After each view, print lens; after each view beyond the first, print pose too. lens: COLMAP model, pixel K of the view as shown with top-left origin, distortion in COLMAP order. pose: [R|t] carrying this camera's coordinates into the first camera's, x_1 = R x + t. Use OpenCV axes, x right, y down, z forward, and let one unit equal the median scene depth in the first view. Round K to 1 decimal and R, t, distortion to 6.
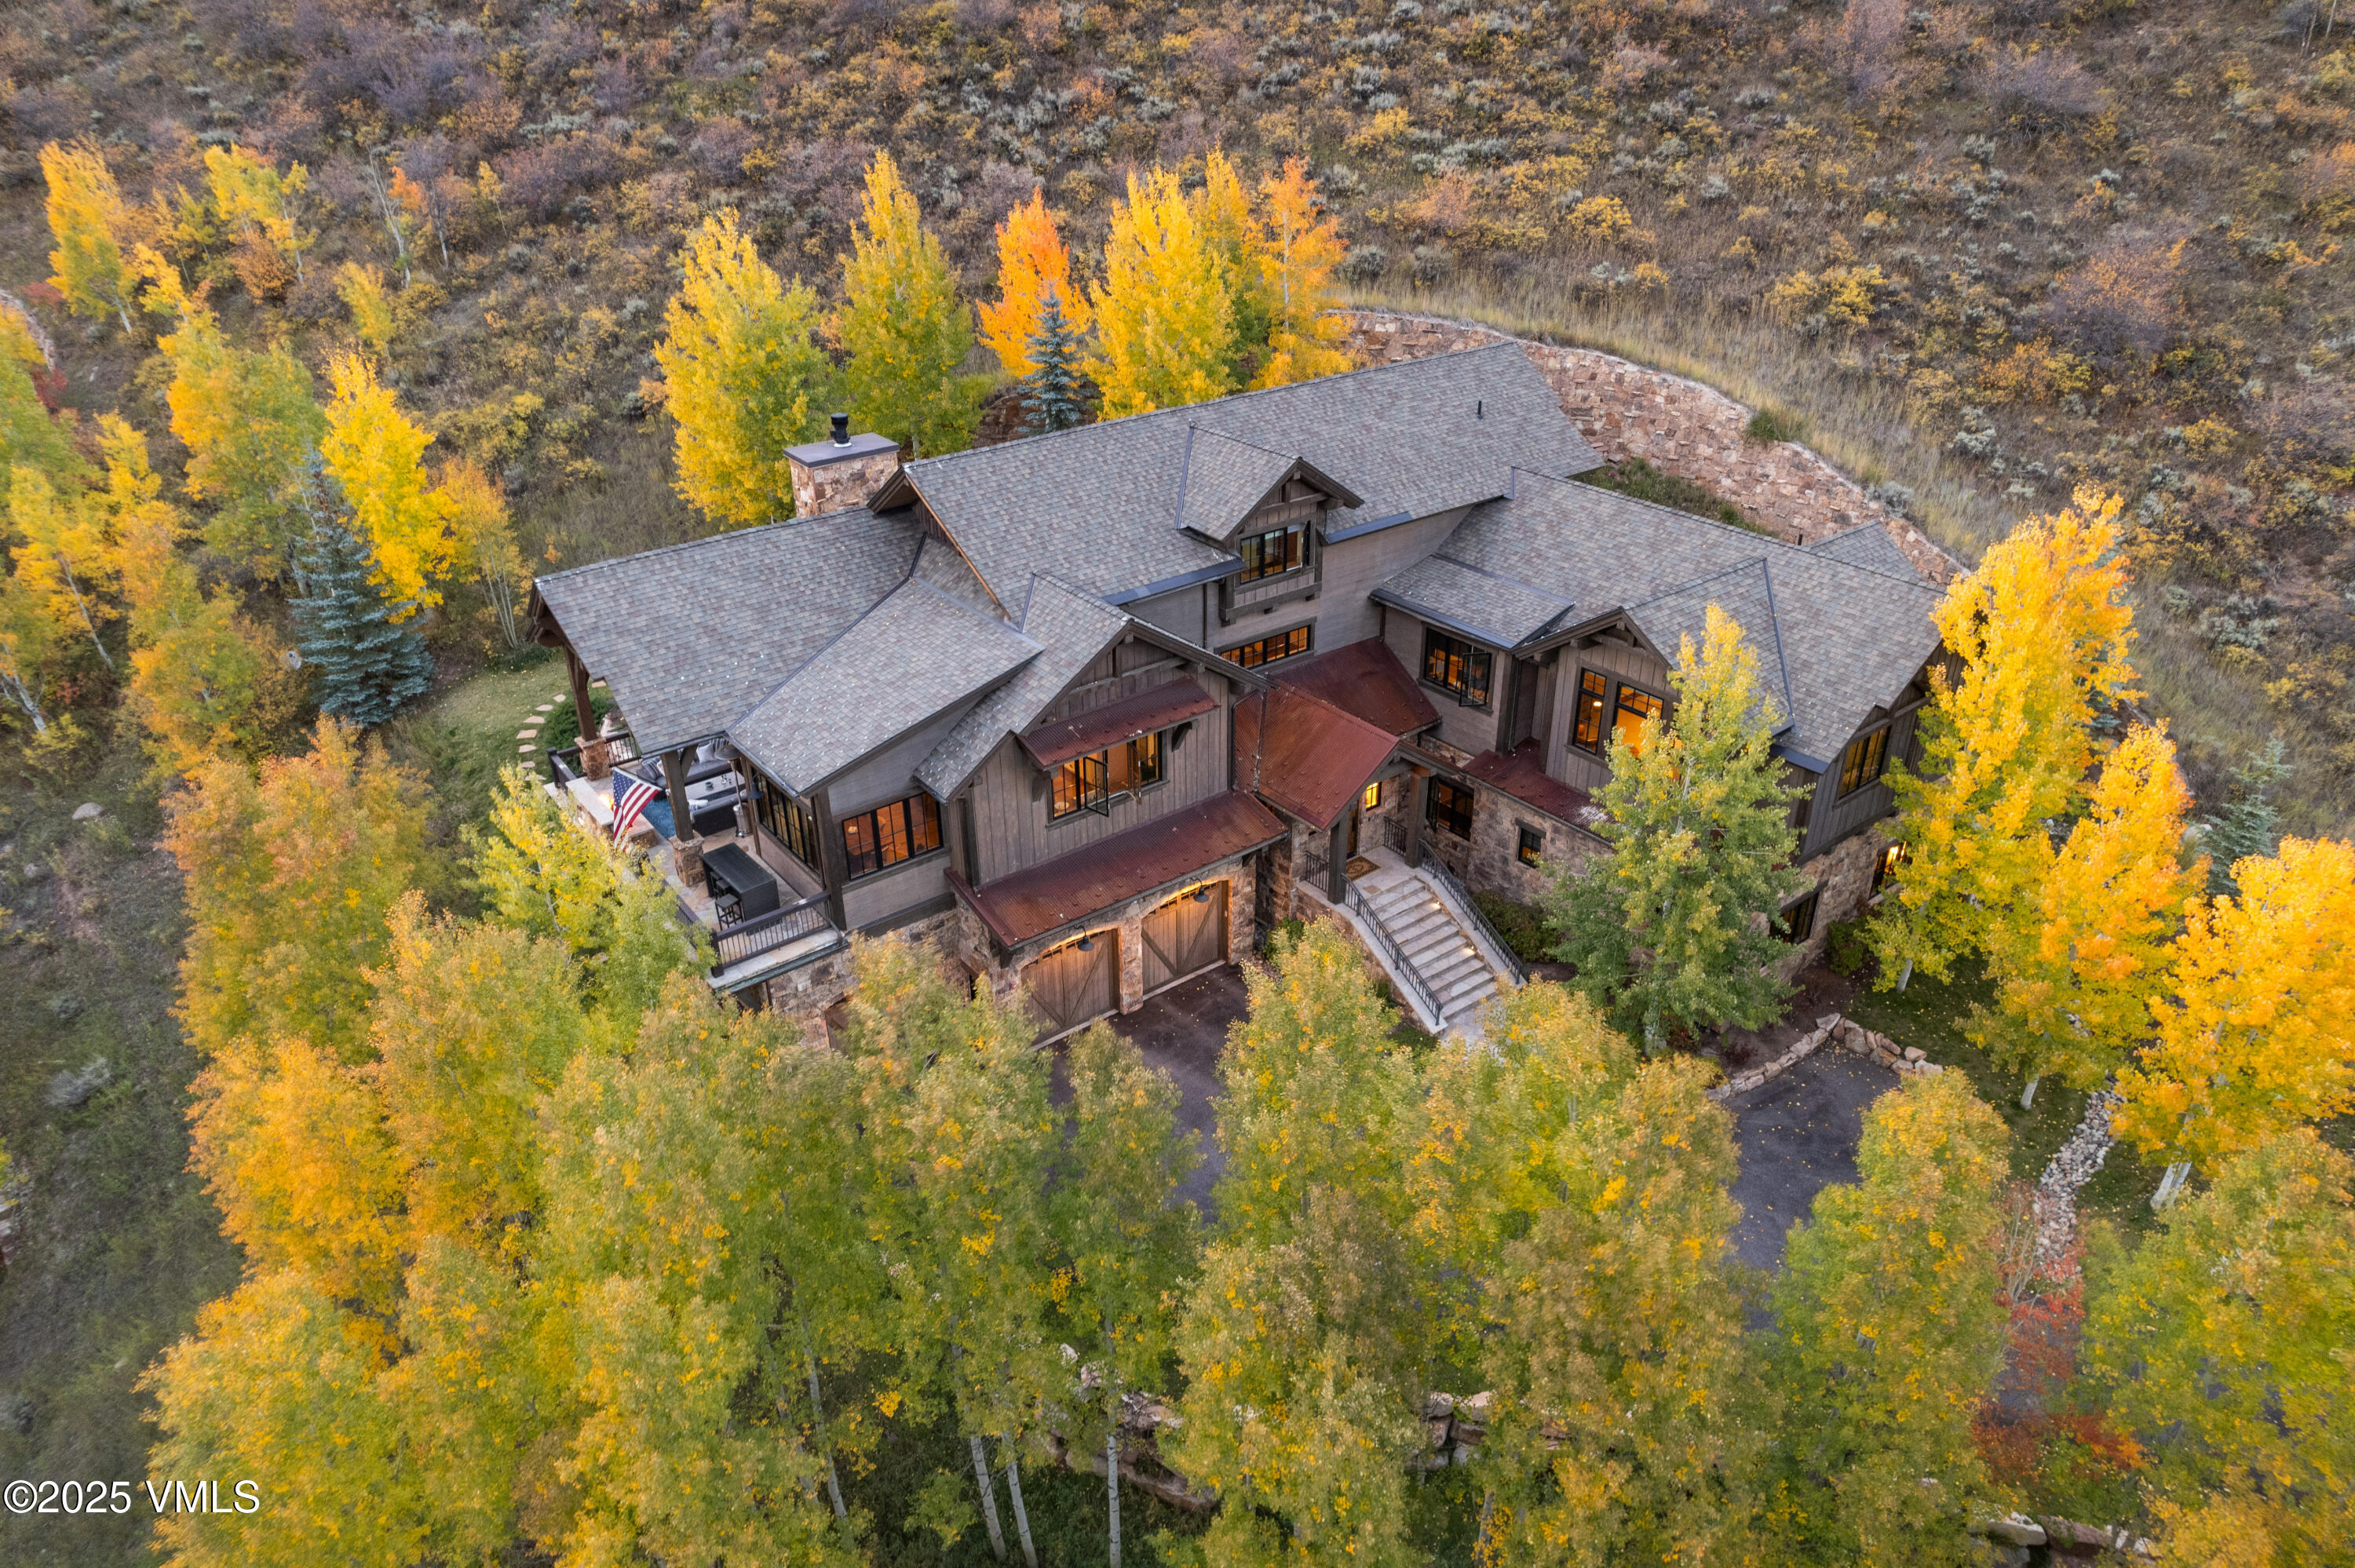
lens RADIAL K [[1506.2, 0, 1177.5], [0, 1506.2, 784.0], [0, 0, 1]] dist [-0.092491, 0.084292]
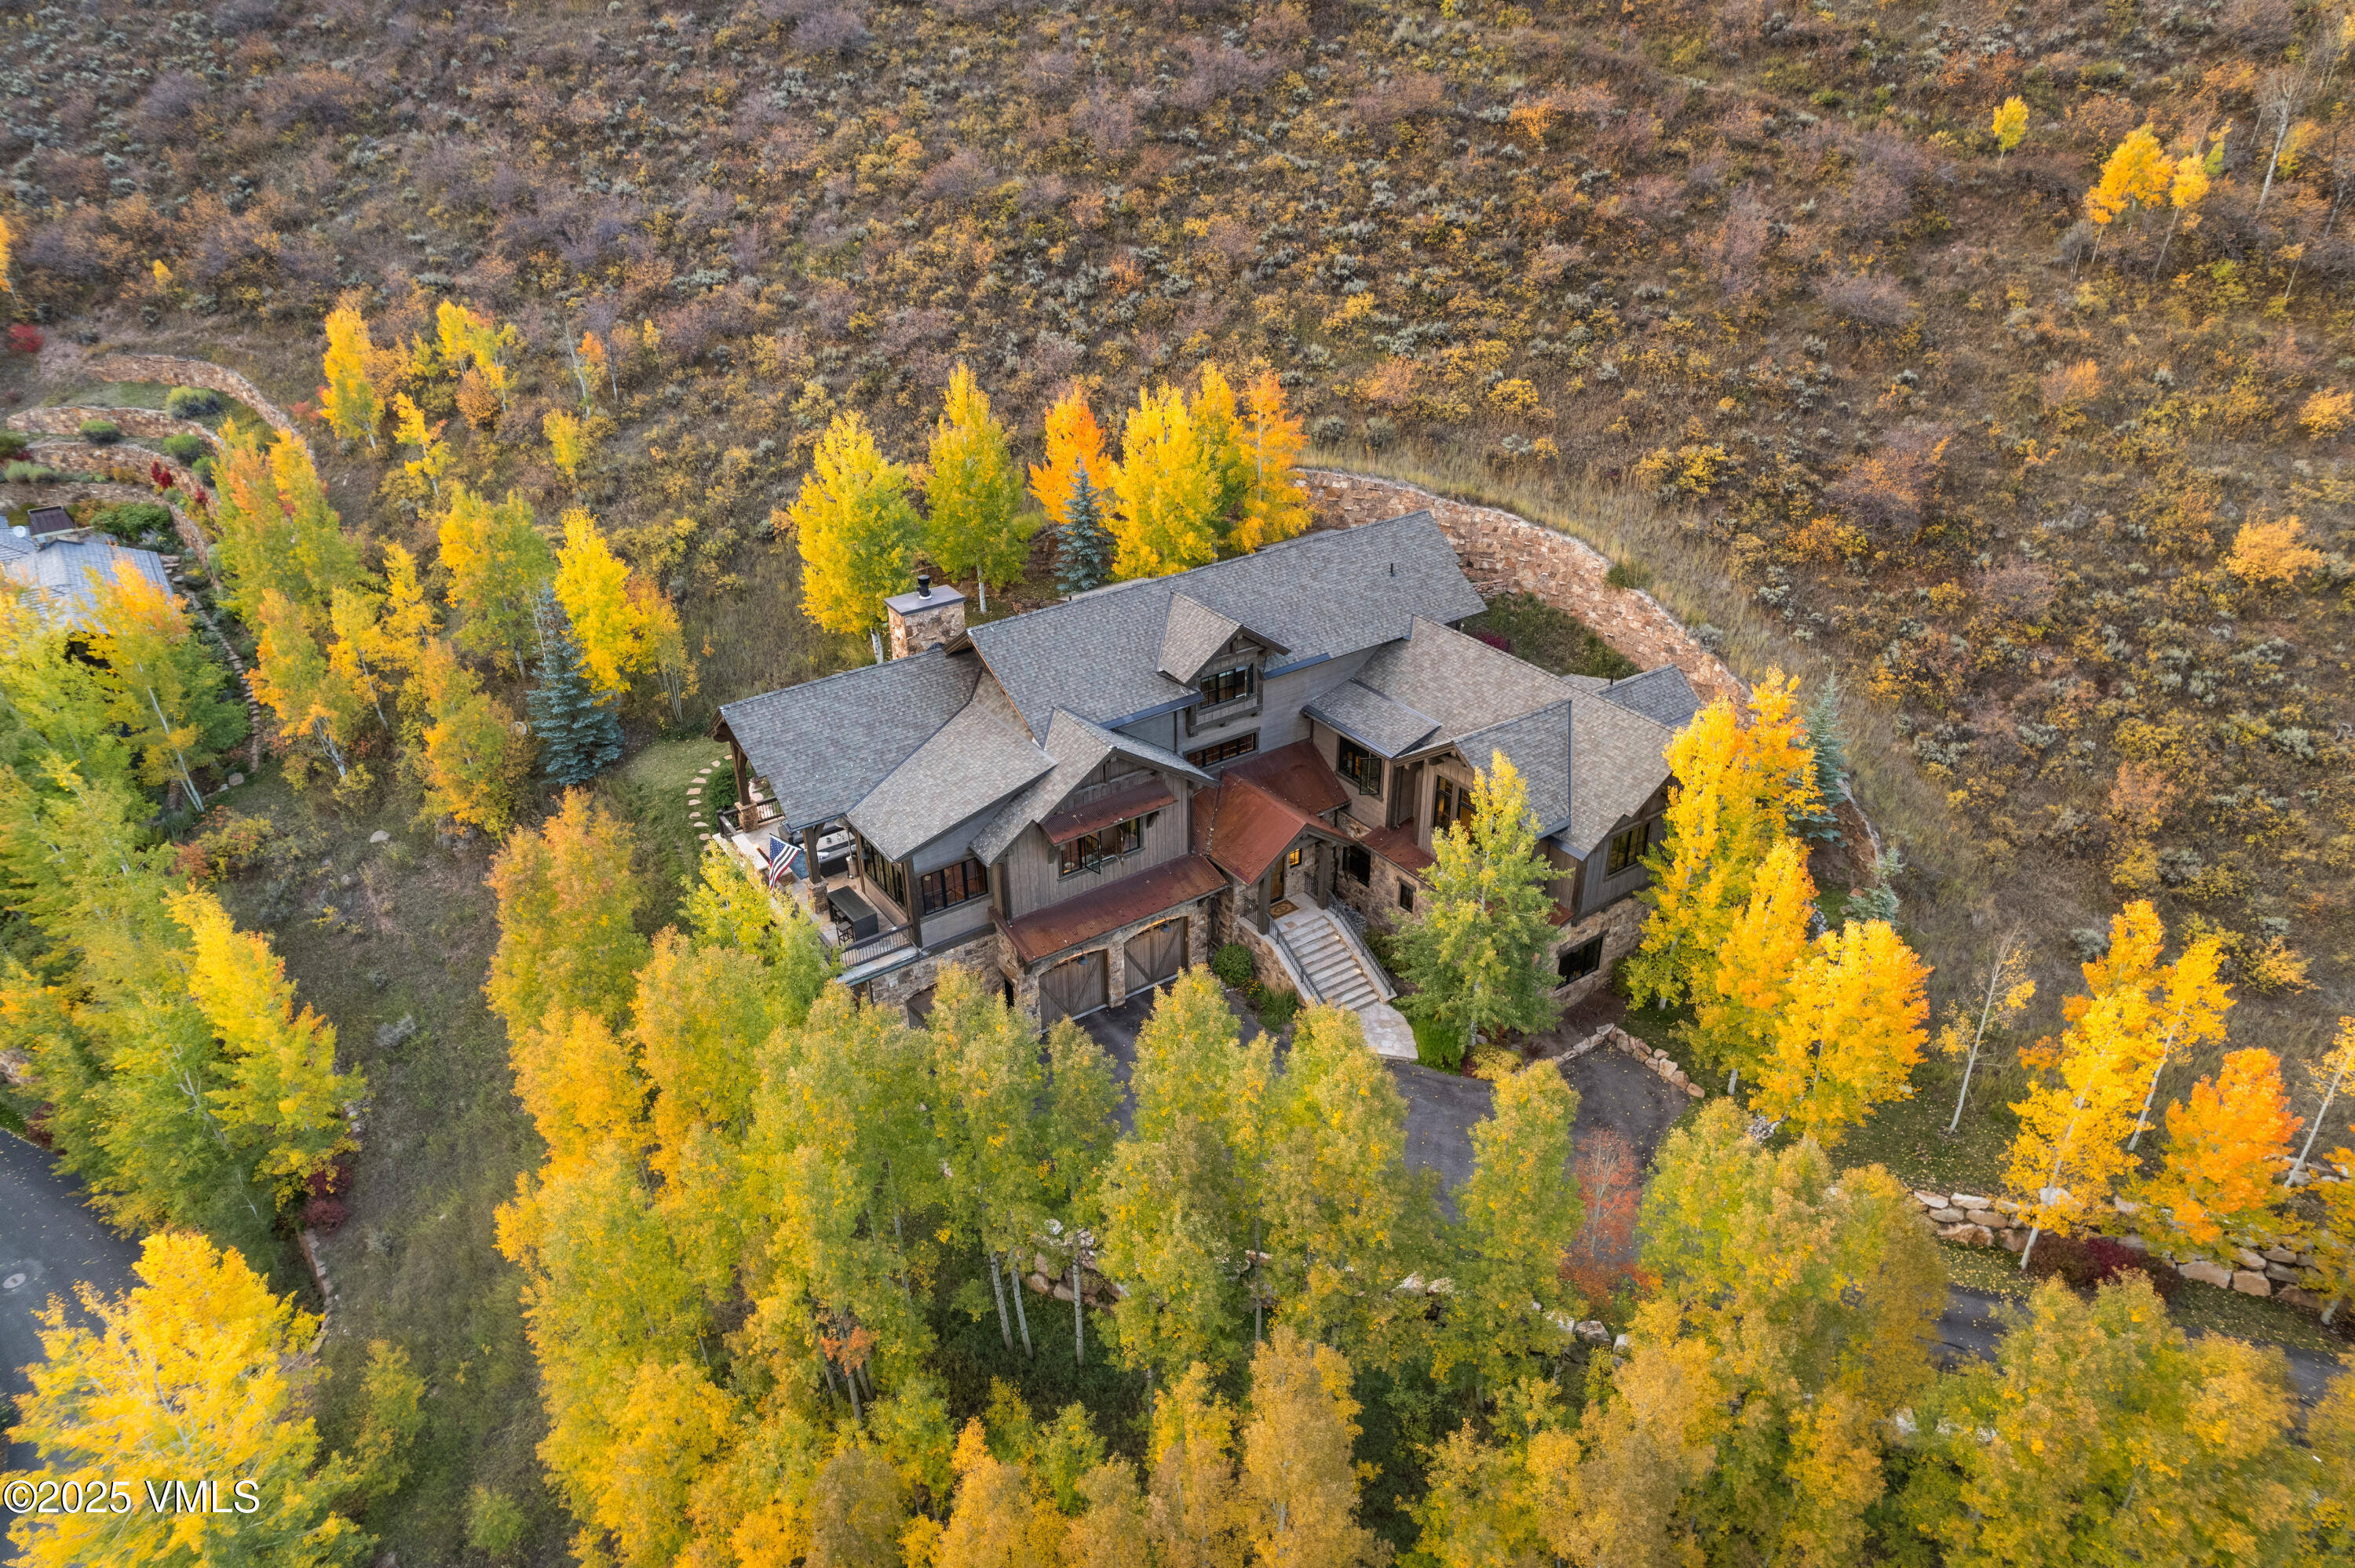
lens RADIAL K [[1506.2, 0, 1177.5], [0, 1506.2, 784.0], [0, 0, 1]] dist [-0.092491, 0.084292]
pose [[0.998731, 0.024388, -0.044073, 0.069601], [-0.023828, 0.999629, 0.013187, -0.066435], [0.044379, -0.012120, 0.998941, -0.352723]]
